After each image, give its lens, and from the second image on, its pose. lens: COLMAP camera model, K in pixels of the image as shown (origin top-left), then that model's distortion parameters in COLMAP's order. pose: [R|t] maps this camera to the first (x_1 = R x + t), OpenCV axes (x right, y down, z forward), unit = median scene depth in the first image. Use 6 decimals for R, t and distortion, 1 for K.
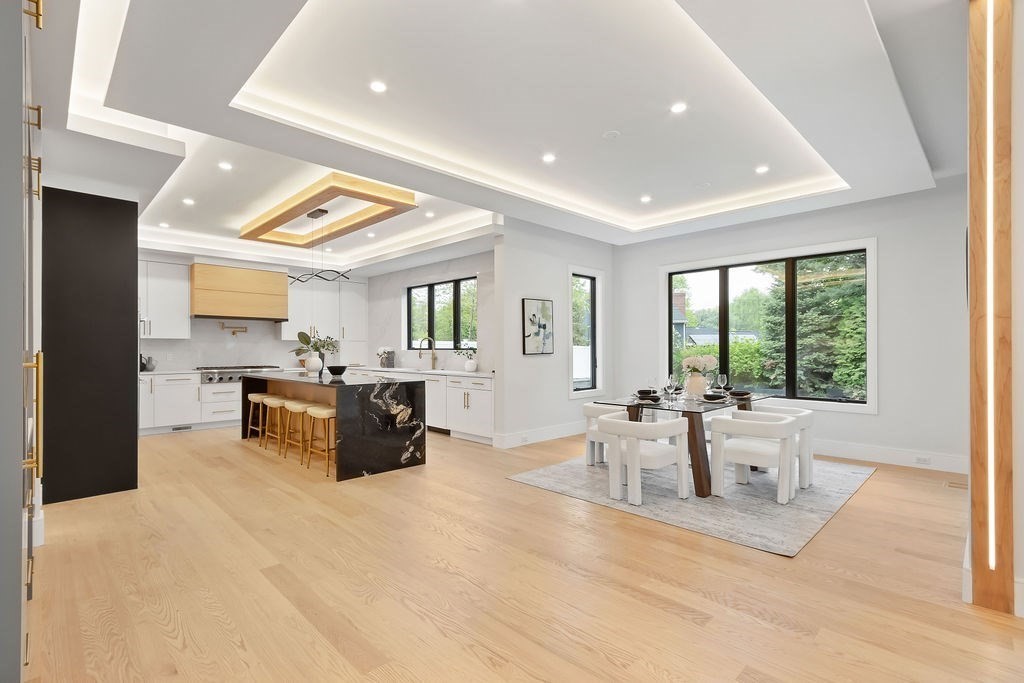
lens RADIAL K [[473.9, 0, 514.2], [0, 473.9, 347.0], [0, 0, 1]] dist [0.004438, -0.003771]
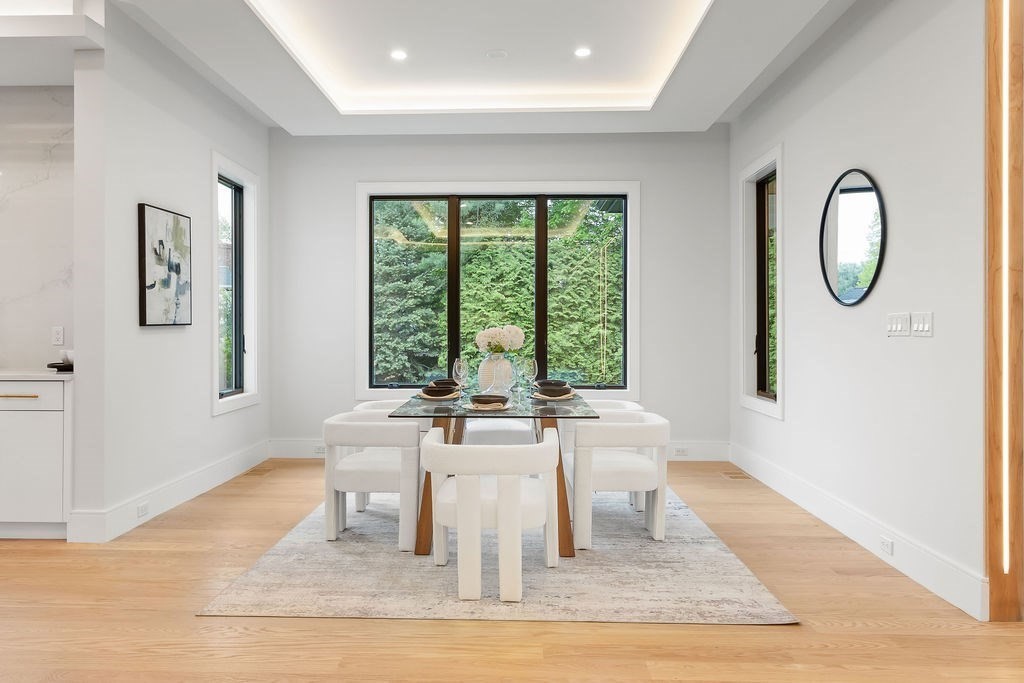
lens RADIAL K [[681.1, 0, 514.5], [0, 681.1, 326.6], [0, 0, 1]] dist [0.001152, 0.000350]
pose [[0.729416, 0.003911, 0.684060, -0.169899], [-0.003984, 0.999991, -0.001468, 0.016206], [-0.684059, -0.001654, 0.729425, 0.278618]]
